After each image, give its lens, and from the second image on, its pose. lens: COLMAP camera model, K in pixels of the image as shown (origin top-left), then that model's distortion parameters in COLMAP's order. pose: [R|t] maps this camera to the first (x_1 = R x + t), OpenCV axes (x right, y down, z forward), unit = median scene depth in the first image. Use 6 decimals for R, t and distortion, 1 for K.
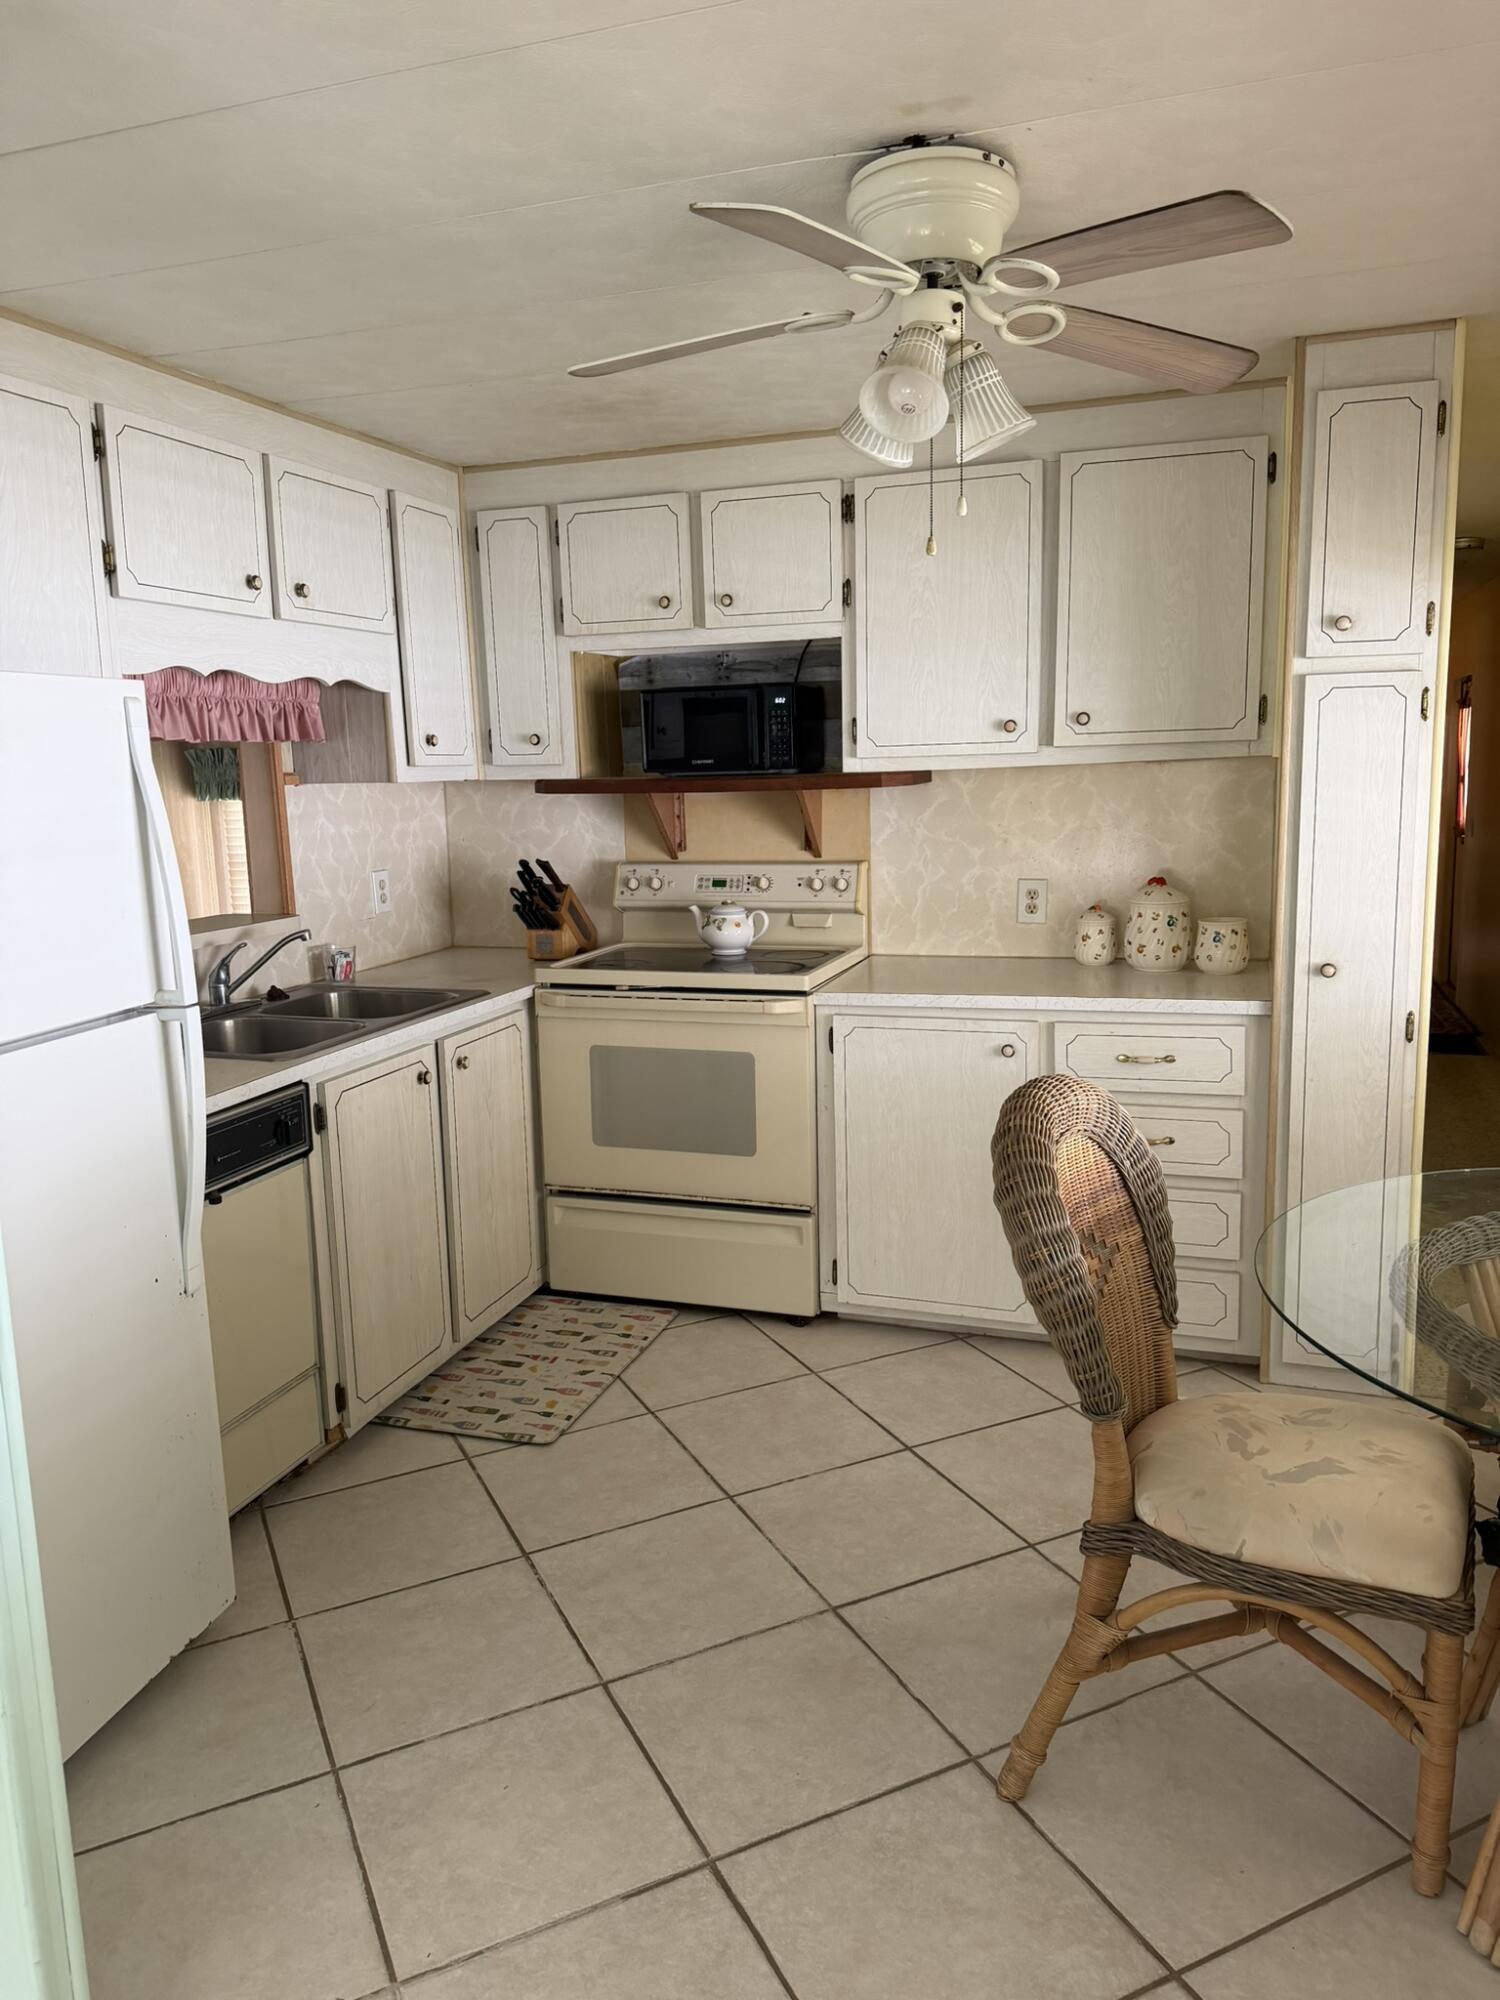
lens RADIAL K [[1409.6, 0, 751.8], [0, 1409.6, 996.8], [0, 0, 1]] dist [0.047252, -0.056315]
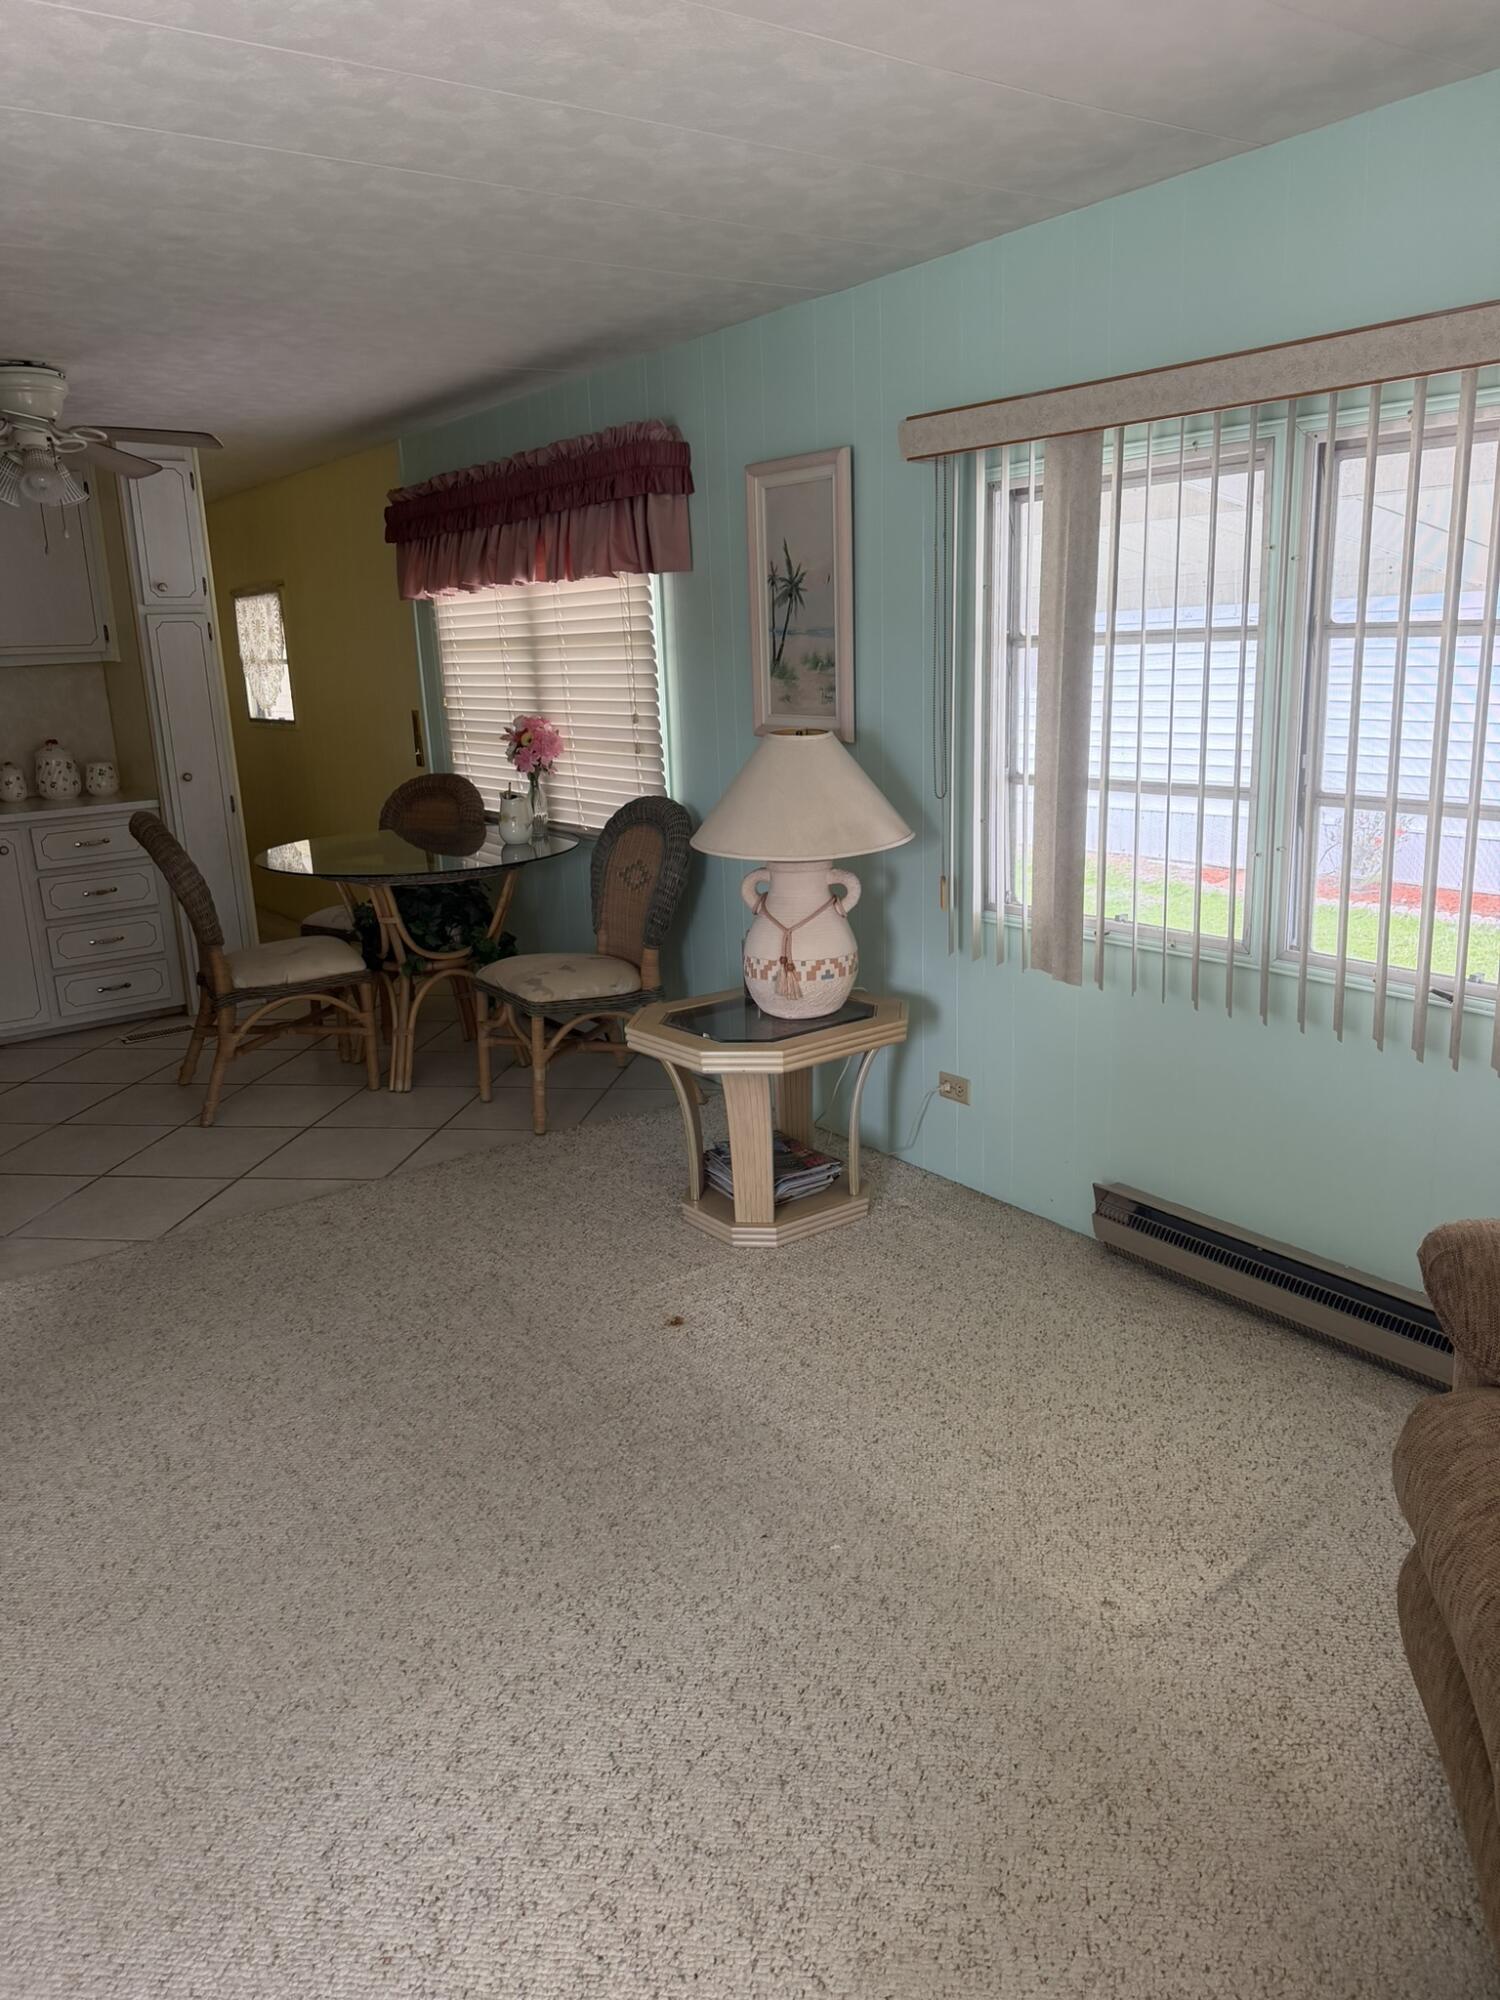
lens RADIAL K [[1409.6, 0, 749.9], [0, 1409.6, 994.5], [0, 0, 1]] dist [0.047252, -0.056315]
pose [[0.571024, -0.195159, 0.797399, -0.720859], [0.157965, 0.979301, 0.126559, 0.143066], [-0.805592, 0.053693, 0.590032, -0.678621]]
